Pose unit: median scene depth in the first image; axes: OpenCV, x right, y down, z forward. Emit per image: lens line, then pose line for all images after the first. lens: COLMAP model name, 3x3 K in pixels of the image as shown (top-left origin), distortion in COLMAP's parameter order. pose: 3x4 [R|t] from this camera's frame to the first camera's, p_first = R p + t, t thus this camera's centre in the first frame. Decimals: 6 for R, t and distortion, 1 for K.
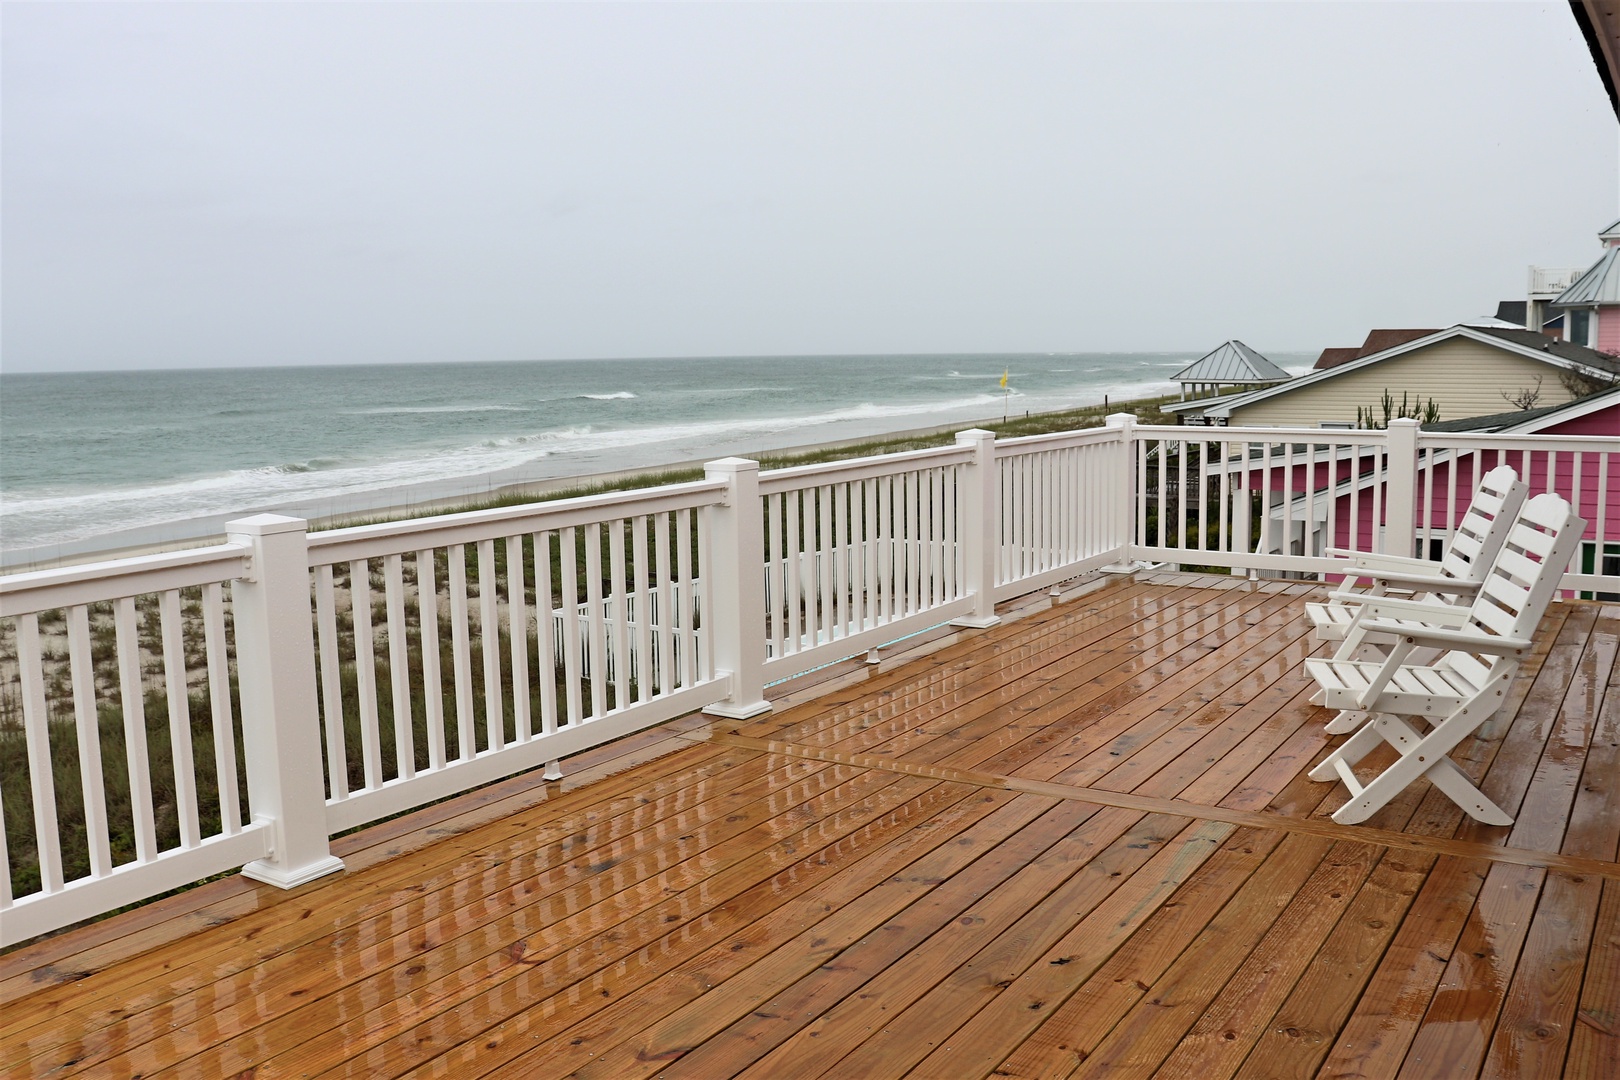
lens RADIAL K [[1459.1, 0, 810.0], [0, 1459.1, 540.0], [0, 0, 1]] dist [-0.172835, 0.163704]
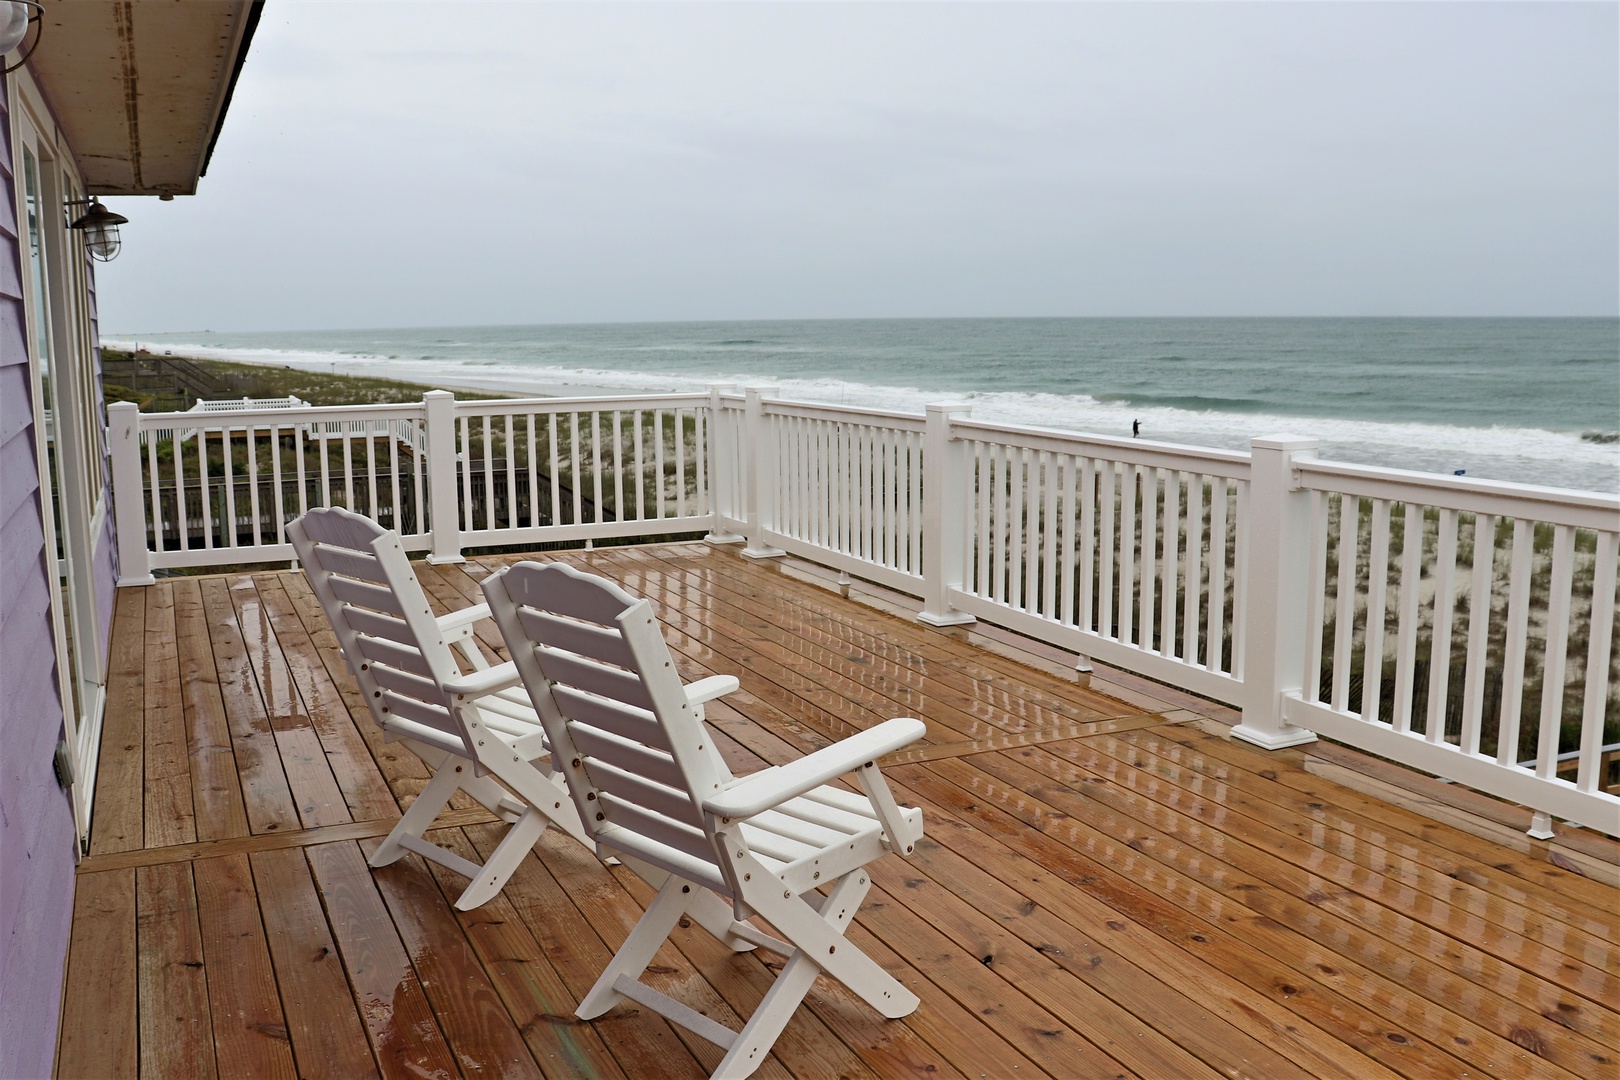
lens RADIAL K [[1459.1, 0, 810.0], [0, 1459.1, 540.0], [0, 0, 1]] dist [-0.172835, 0.163704]
pose [[-0.538161, 0.148359, -0.829682, 0.860026], [-0.090582, 0.968504, 0.231937, -0.180439], [0.837960, 0.199973, -0.507772, 1.333129]]
